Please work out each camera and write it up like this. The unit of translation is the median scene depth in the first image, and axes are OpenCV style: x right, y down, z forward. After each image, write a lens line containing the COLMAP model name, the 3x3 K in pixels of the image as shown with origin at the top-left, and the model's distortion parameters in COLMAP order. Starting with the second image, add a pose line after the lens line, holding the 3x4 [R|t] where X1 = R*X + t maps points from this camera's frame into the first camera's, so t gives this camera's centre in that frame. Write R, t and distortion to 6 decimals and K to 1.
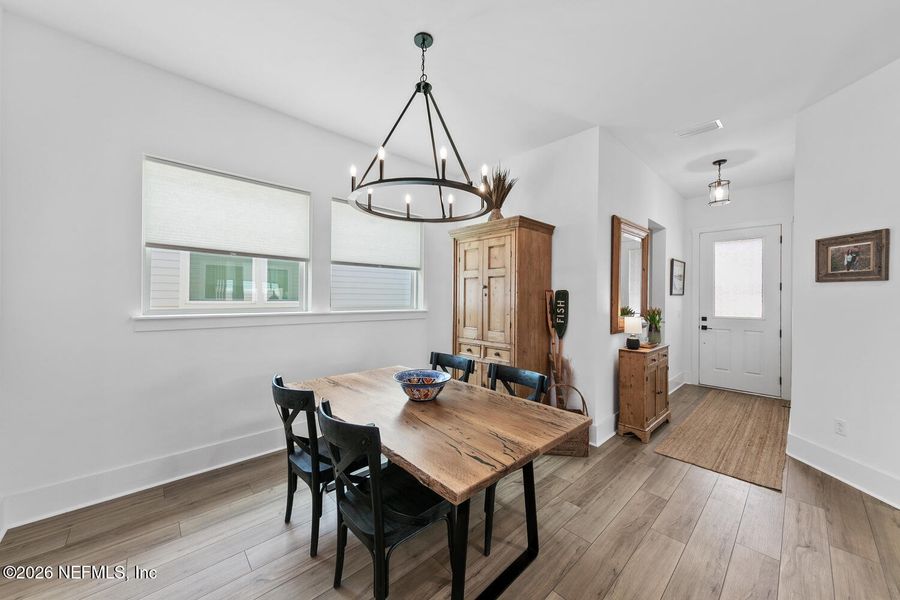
lens RADIAL K [[329.3, 0, 448.7], [0, 329.3, 296.7], [0, 0, 1]] dist [0.012041, 0.000052]
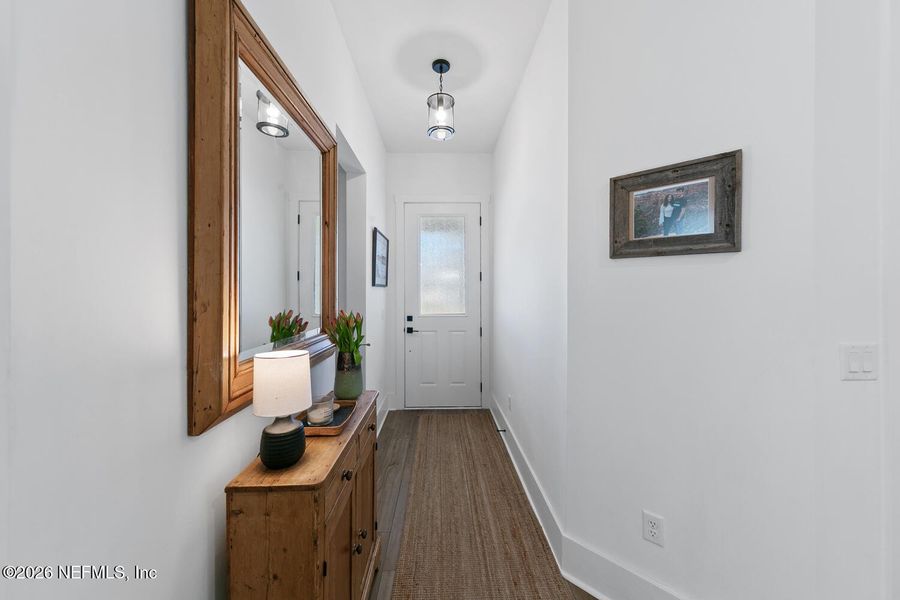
lens RADIAL K [[329.3, 0, 448.7], [0, 329.3, 296.7], [0, 0, 1]] dist [0.012041, 0.000052]
pose [[0.667286, -0.016327, 0.744623, 0.433240], [0.003246, 0.999814, 0.019013, 0.006459], [-0.744794, -0.010270, 0.667215, 0.686868]]
